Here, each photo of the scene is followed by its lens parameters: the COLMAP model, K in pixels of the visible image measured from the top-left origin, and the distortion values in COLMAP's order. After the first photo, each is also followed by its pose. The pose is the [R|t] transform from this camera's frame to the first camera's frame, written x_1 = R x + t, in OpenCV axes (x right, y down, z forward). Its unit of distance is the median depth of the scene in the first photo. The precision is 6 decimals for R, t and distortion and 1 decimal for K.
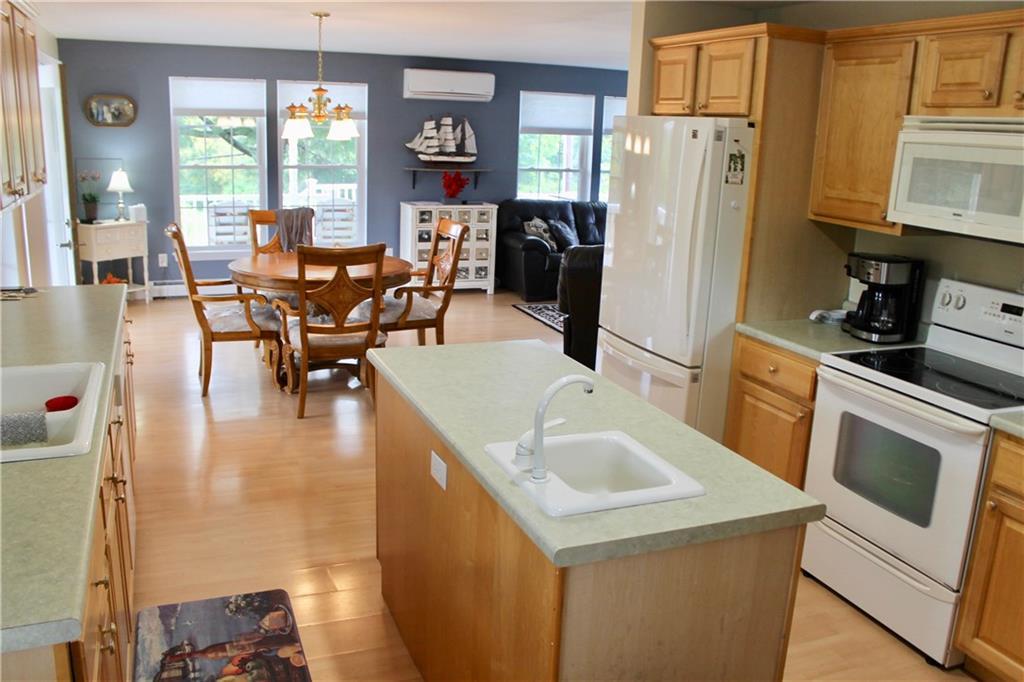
lens RADIAL K [[859.5, 0, 512.0], [0, 859.5, 341.0], [0, 0, 1]] dist [-0.086601, 0.004448]
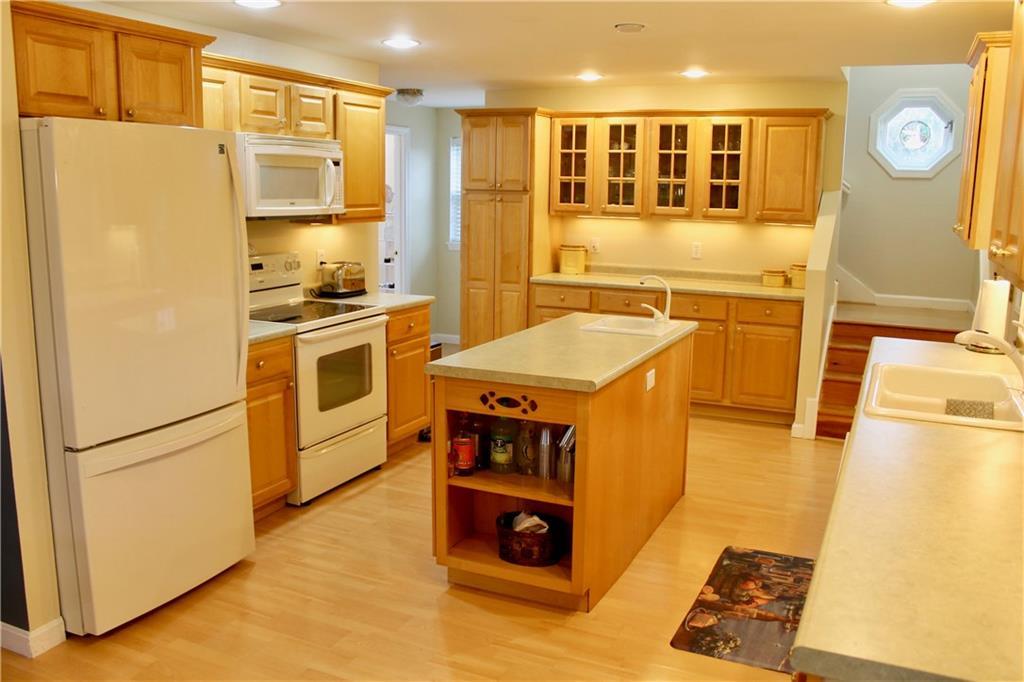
lens RADIAL K [[859.5, 0, 512.0], [0, 859.5, 341.0], [0, 0, 1]] dist [-0.086601, 0.004448]
pose [[-0.675193, -0.174296, 0.716754, -0.735304], [0.146436, 0.920672, 0.361828, -0.366545], [-0.722960, 0.349262, -0.596108, 1.512944]]
